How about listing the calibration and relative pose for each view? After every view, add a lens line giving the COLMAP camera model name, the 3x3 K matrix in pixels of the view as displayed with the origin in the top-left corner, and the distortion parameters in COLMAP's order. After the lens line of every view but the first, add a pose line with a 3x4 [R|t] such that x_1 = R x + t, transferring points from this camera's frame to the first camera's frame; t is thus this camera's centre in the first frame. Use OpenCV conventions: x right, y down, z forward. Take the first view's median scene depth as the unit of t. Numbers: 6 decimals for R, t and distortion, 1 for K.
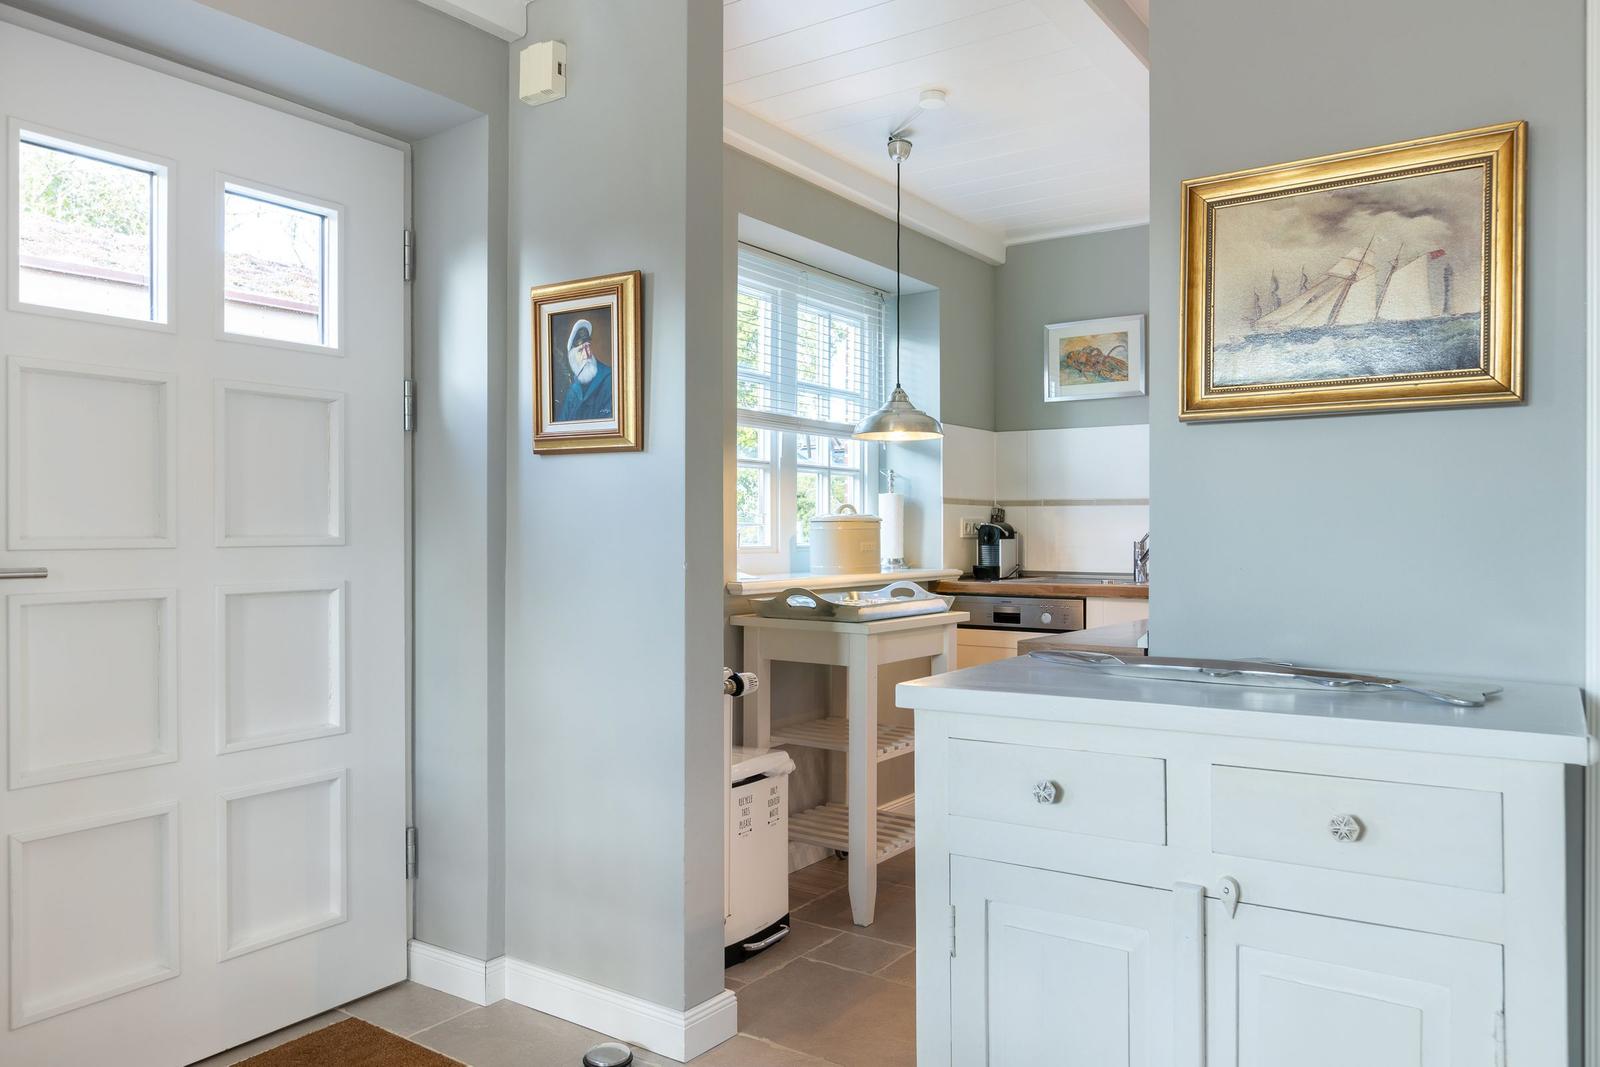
lens RADIAL K [[748.8, 0, 791.0], [0, 748.8, 526.3], [0, 0, 1]] dist [-0.002002, -0.000650]
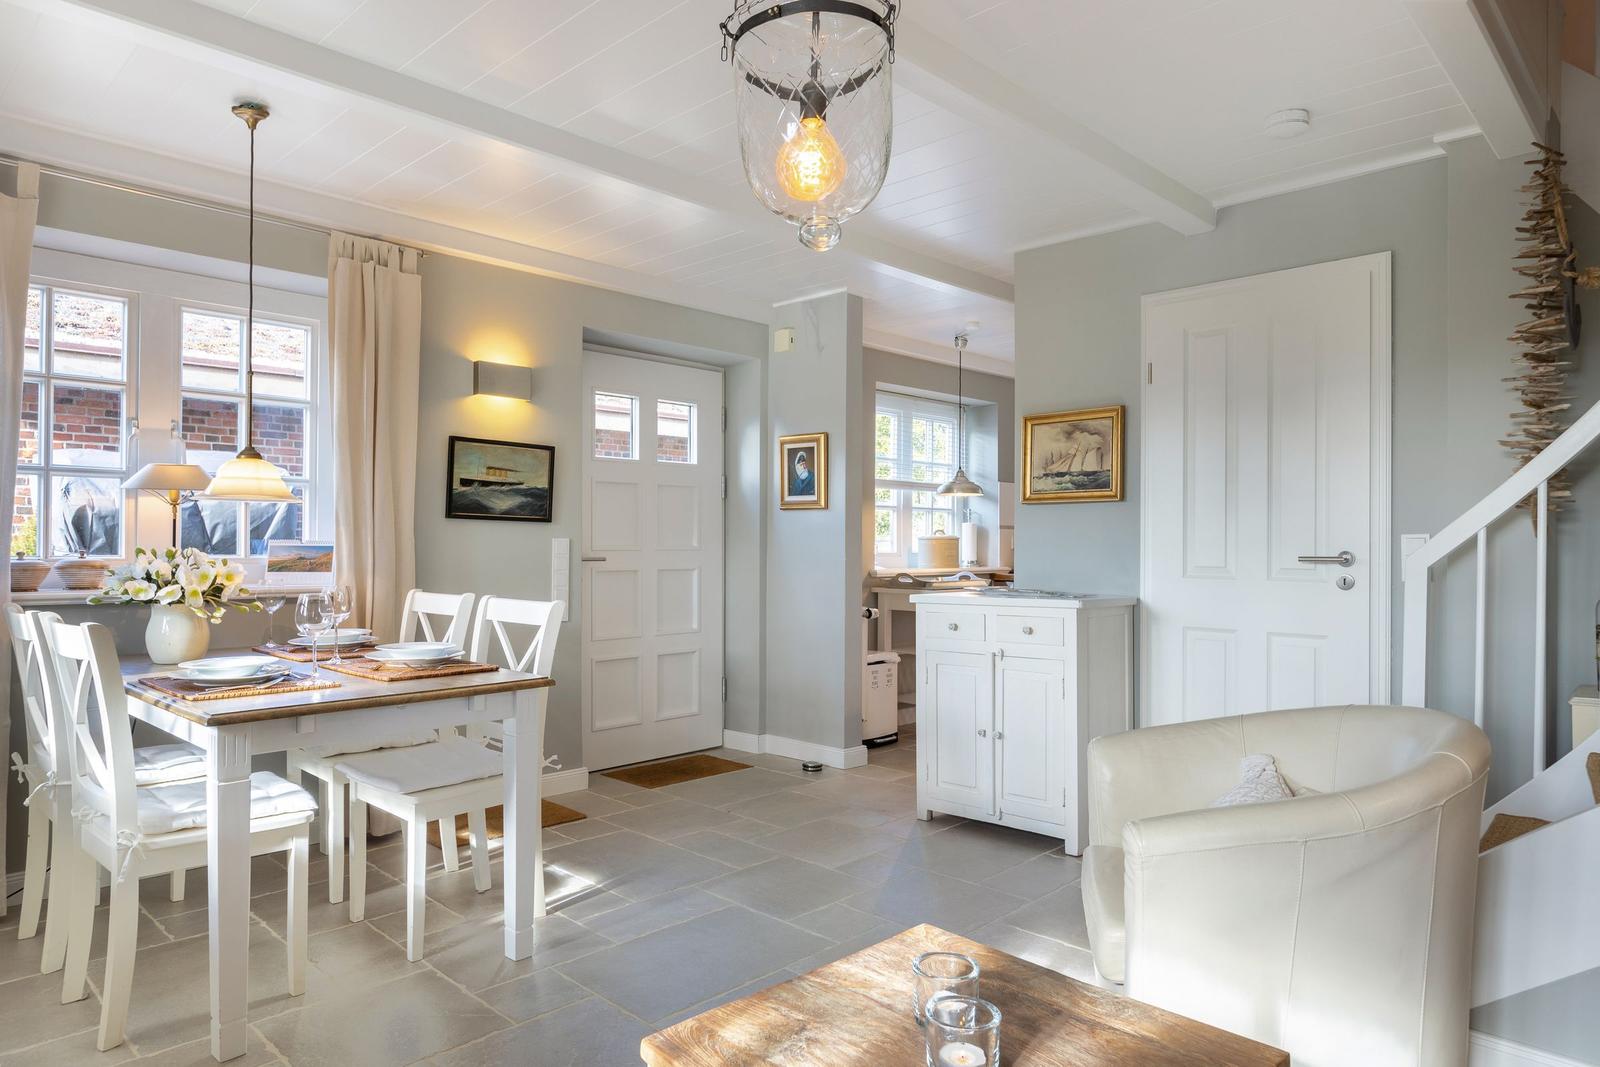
lens RADIAL K [[748.8, 0, 791.0], [0, 748.8, 526.3], [0, 0, 1]] dist [-0.002002, -0.000650]
pose [[0.969836, -0.001546, -0.243755, 0.230661], [-0.003068, 0.999823, -0.018548, -0.004674], [0.243741, 0.018736, 0.969659, -1.143208]]
